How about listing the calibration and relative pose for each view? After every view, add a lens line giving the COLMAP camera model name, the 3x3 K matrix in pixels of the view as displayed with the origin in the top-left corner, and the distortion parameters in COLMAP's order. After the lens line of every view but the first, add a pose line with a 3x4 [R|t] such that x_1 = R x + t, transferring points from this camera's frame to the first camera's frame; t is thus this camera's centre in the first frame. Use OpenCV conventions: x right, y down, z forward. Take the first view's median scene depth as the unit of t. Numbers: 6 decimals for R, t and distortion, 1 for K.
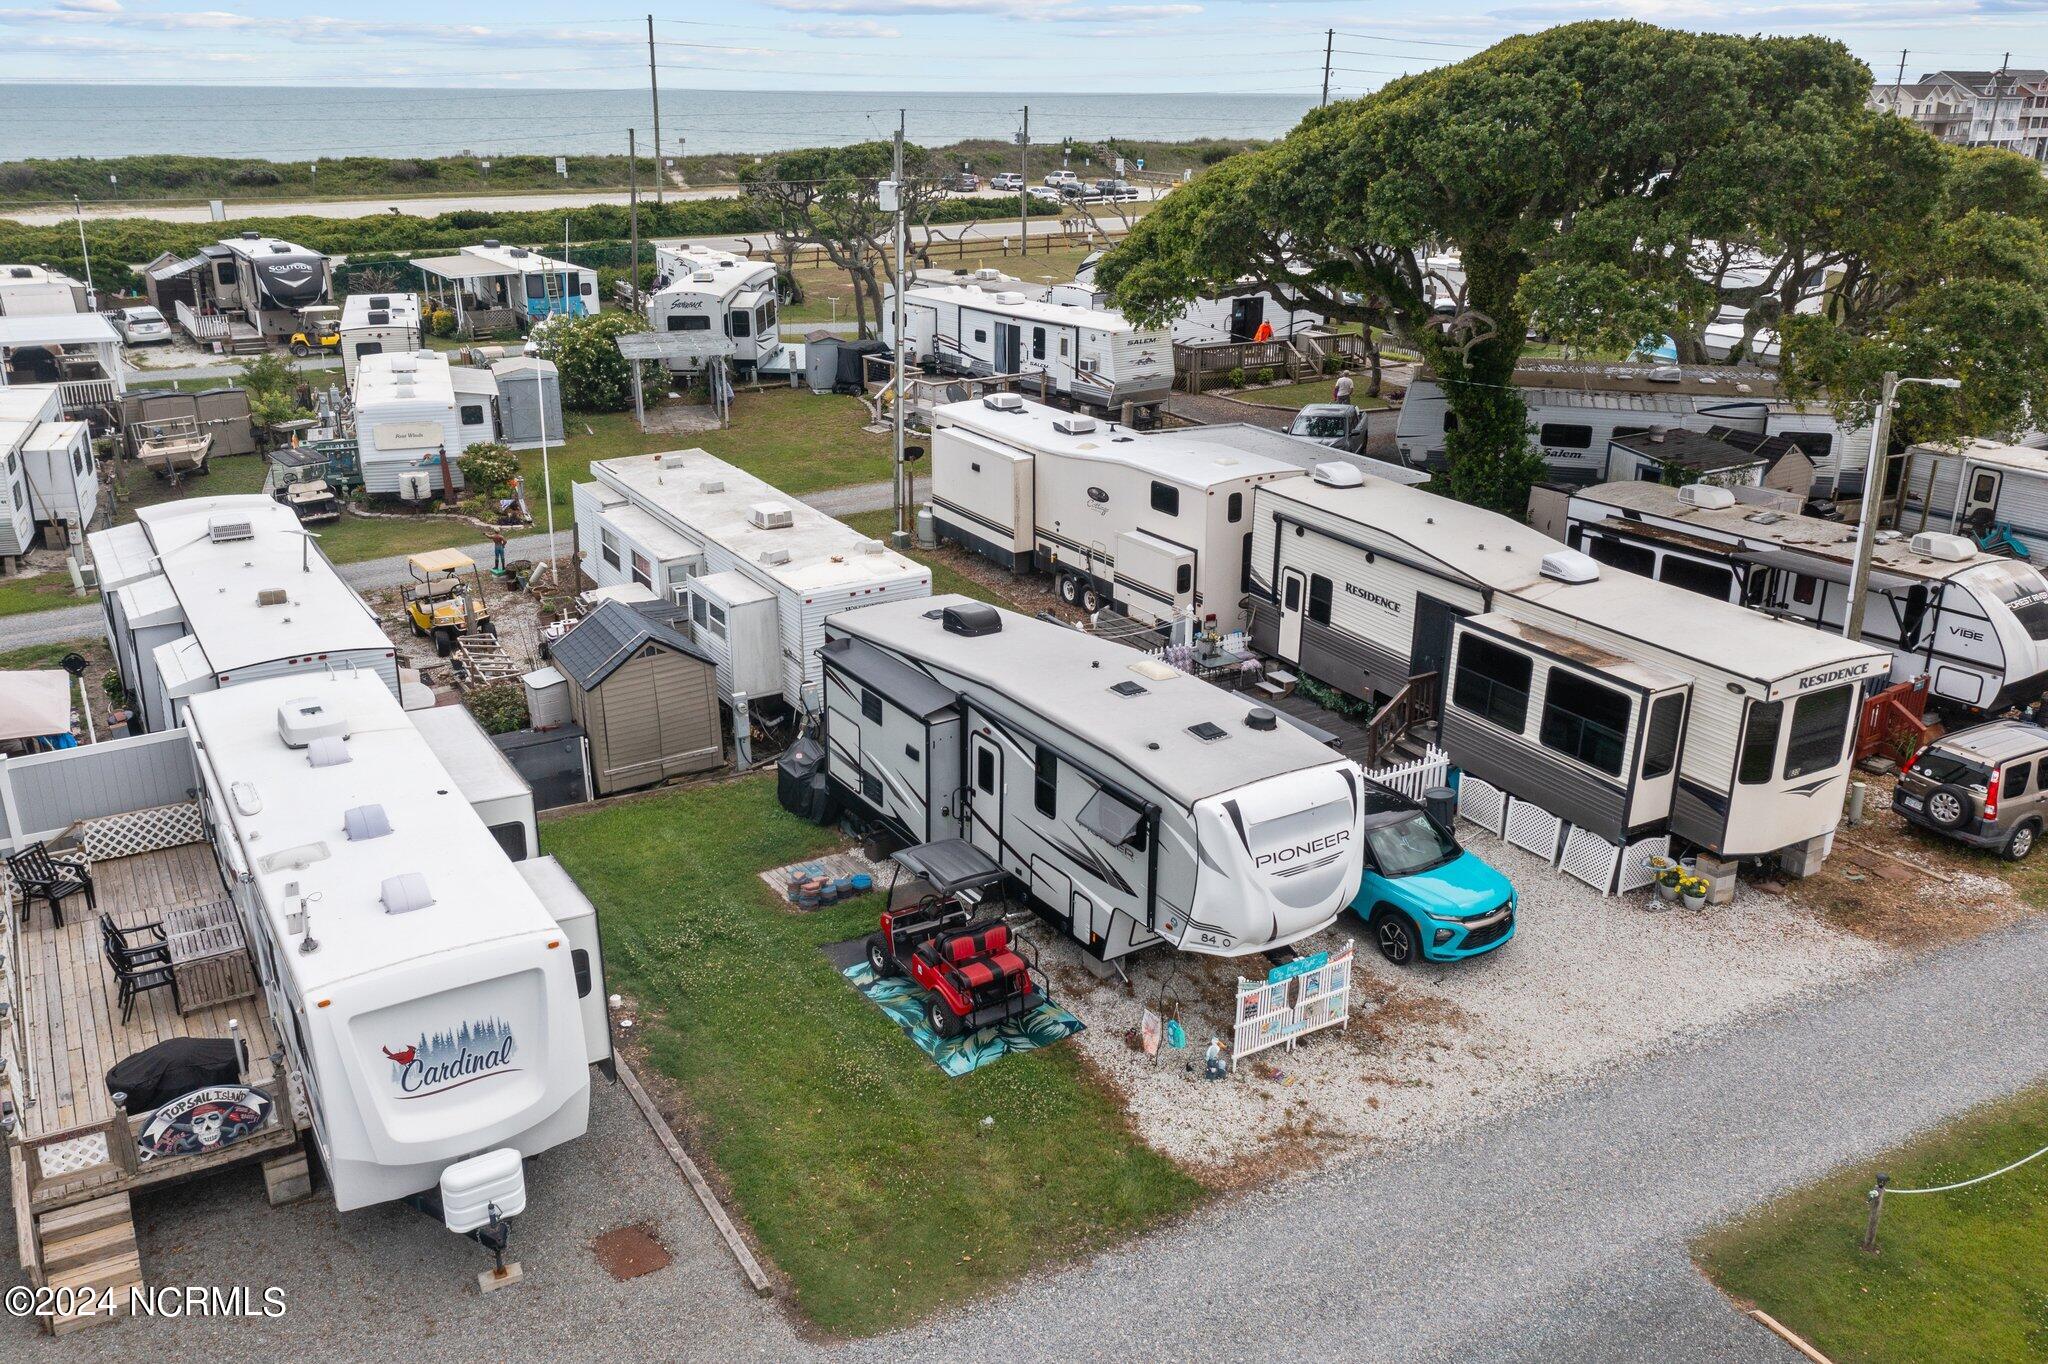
lens RADIAL K [[1624.8, 0, 1026.1], [0, 1624.8, 688.9], [0, 0, 1]] dist [-0.001274, 0.008022]
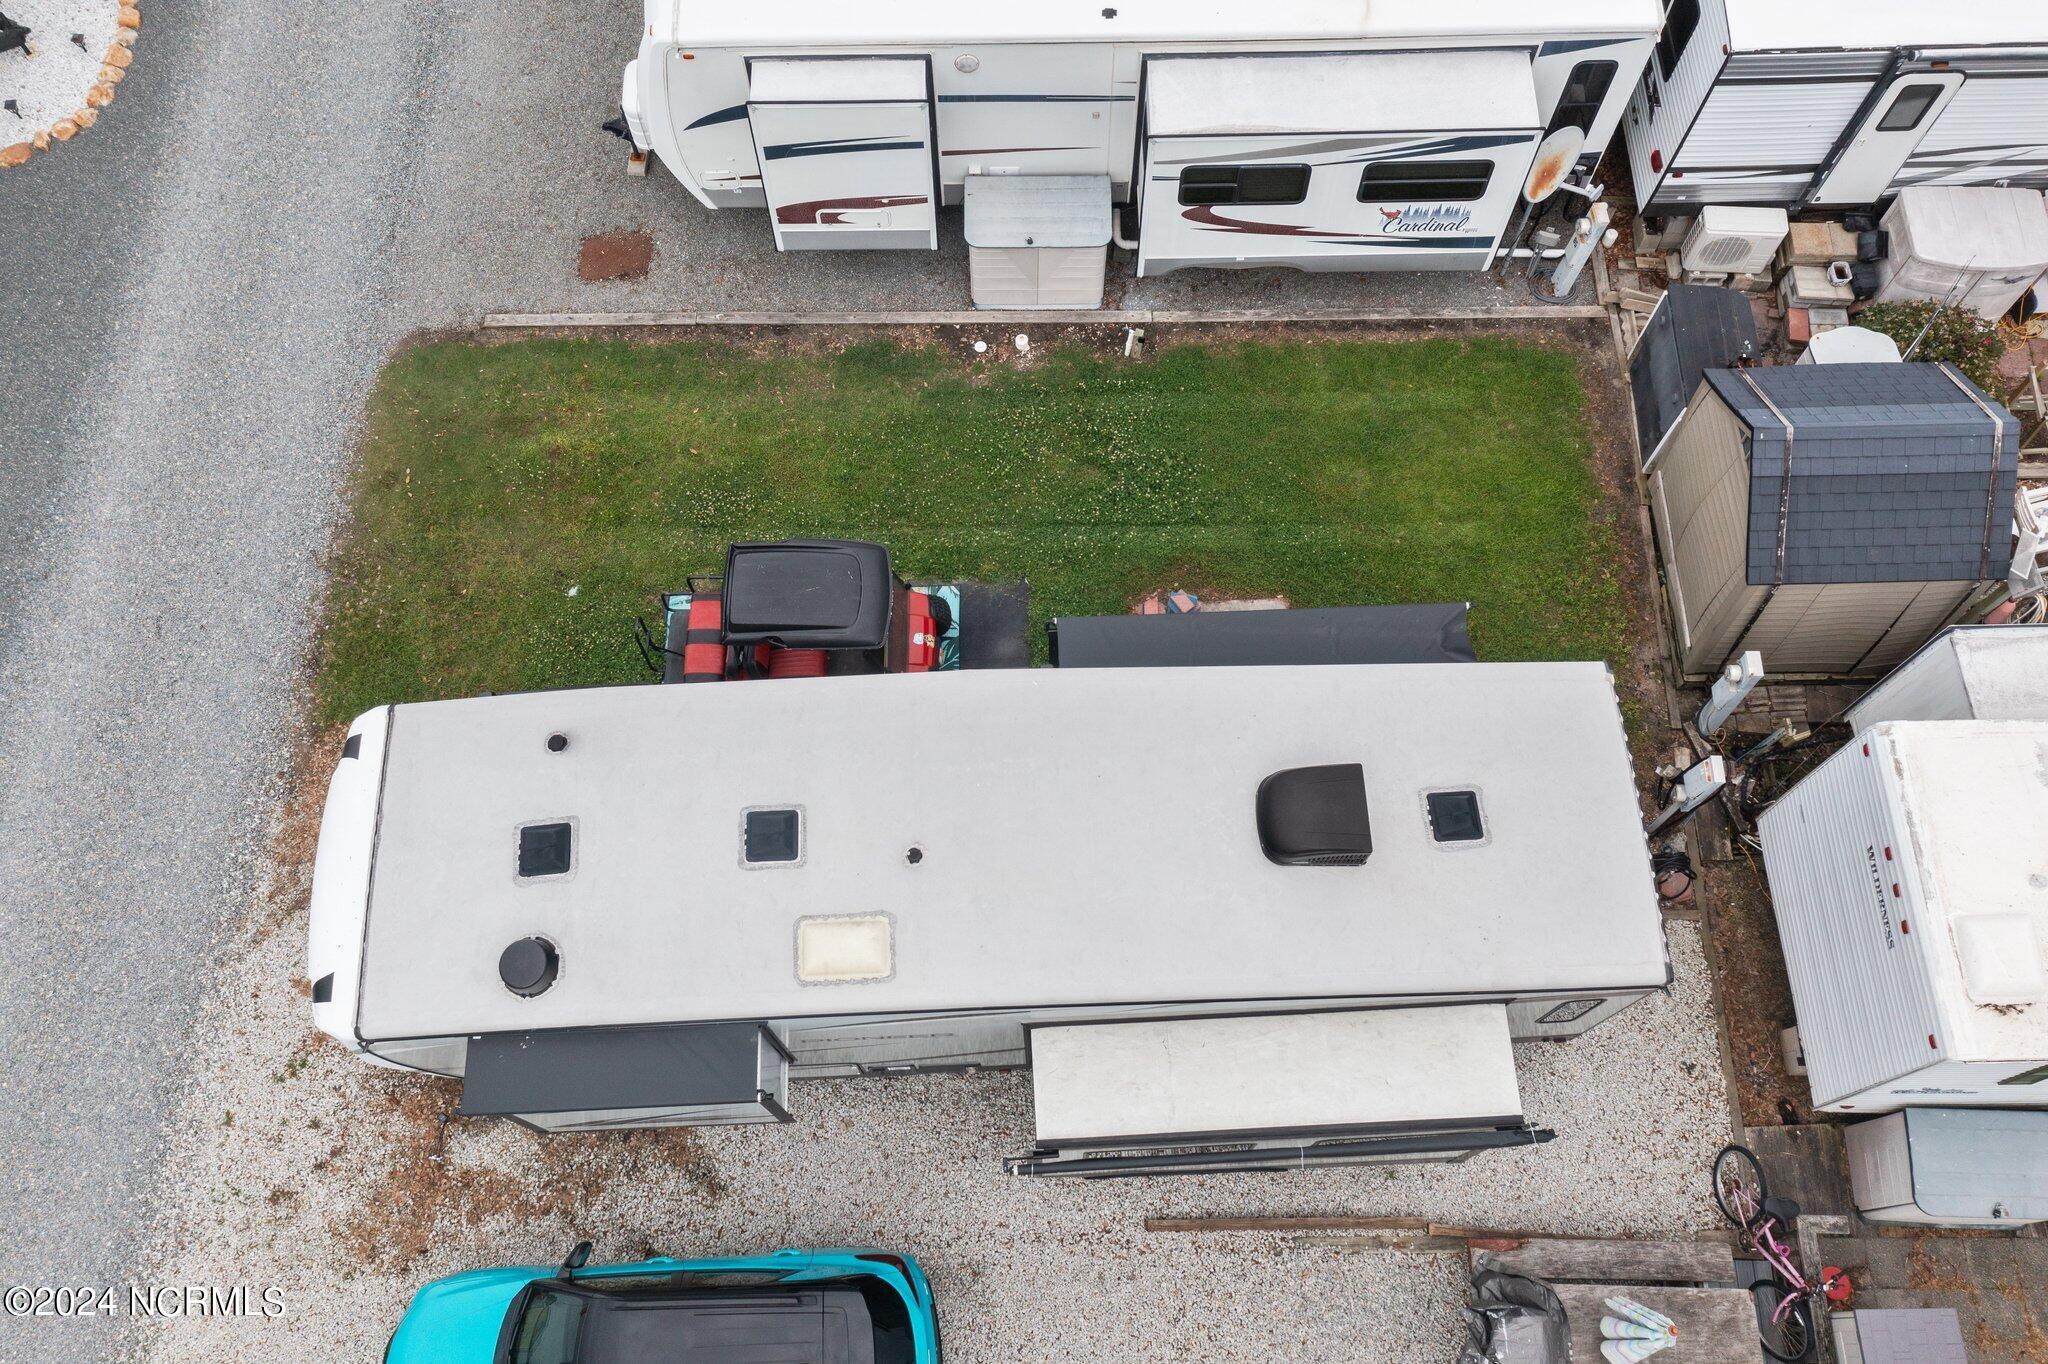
lens RADIAL K [[1608.5, 0, 1021.7], [0, 1608.5, 677.5], [0, 0, 1]] dist [-0.003128, 0.005791]
pose [[-0.515561, 0.787412, -0.337904, 0.150522], [-0.290443, 0.210415, 0.933471, -0.501832], [0.806127, 0.579403, 0.120216, 0.921274]]
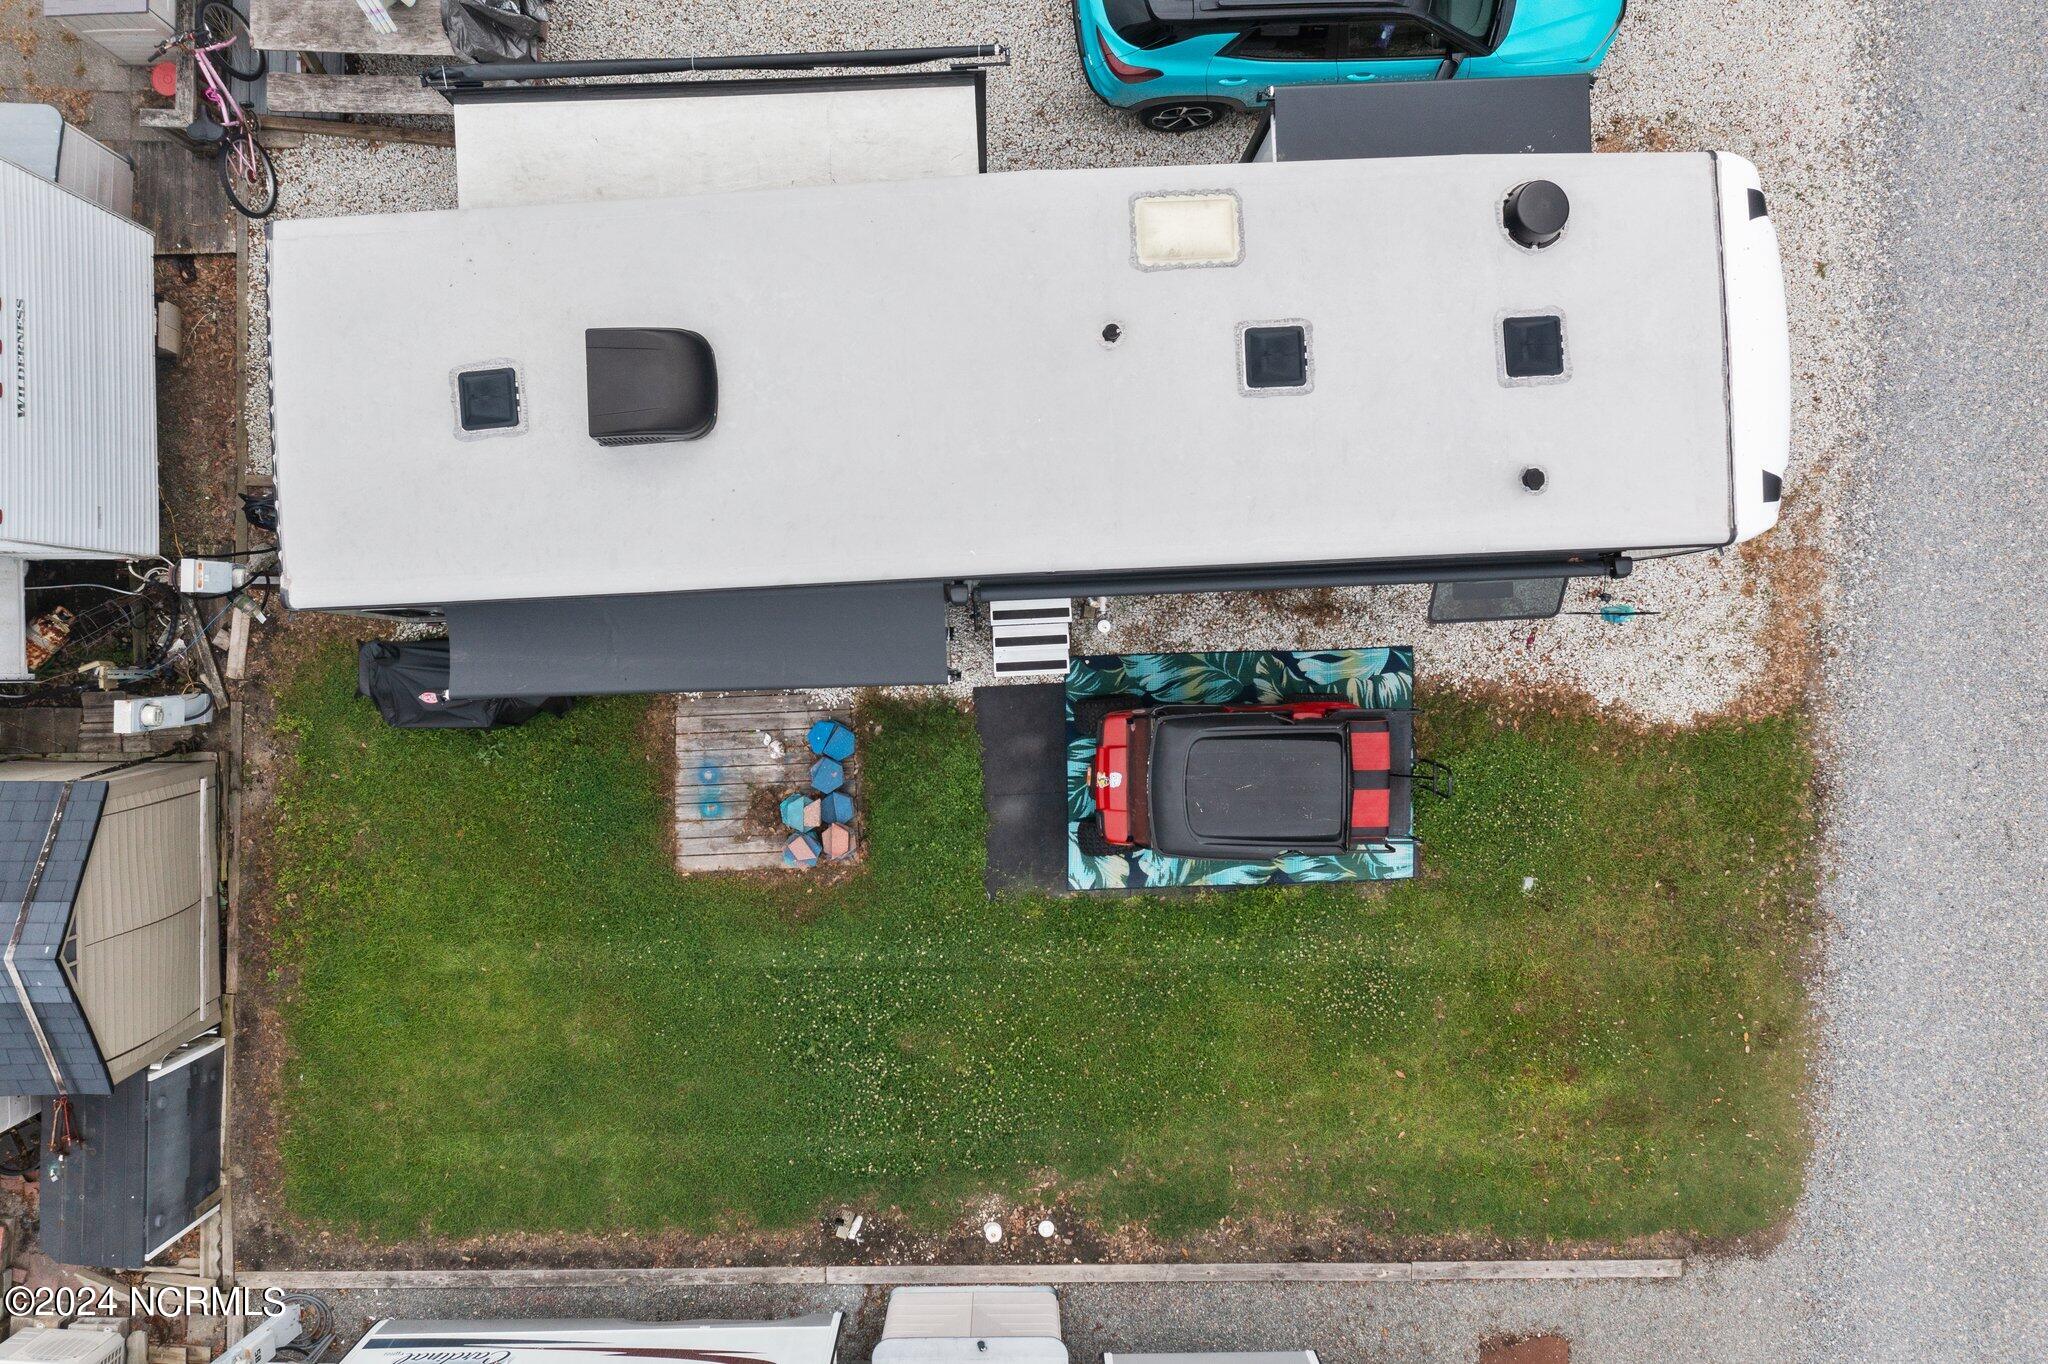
lens RADIAL K [[1612.3, 0, 1020.9], [0, 1612.3, 678.0], [0, 0, 1]] dist [-0.007640, 0.014323]
pose [[0.515839, -0.856671, -0.004905, -0.048524], [0.283045, 0.165024, 0.944803, -0.419003], [-0.808576, -0.488754, 0.327603, 0.817160]]
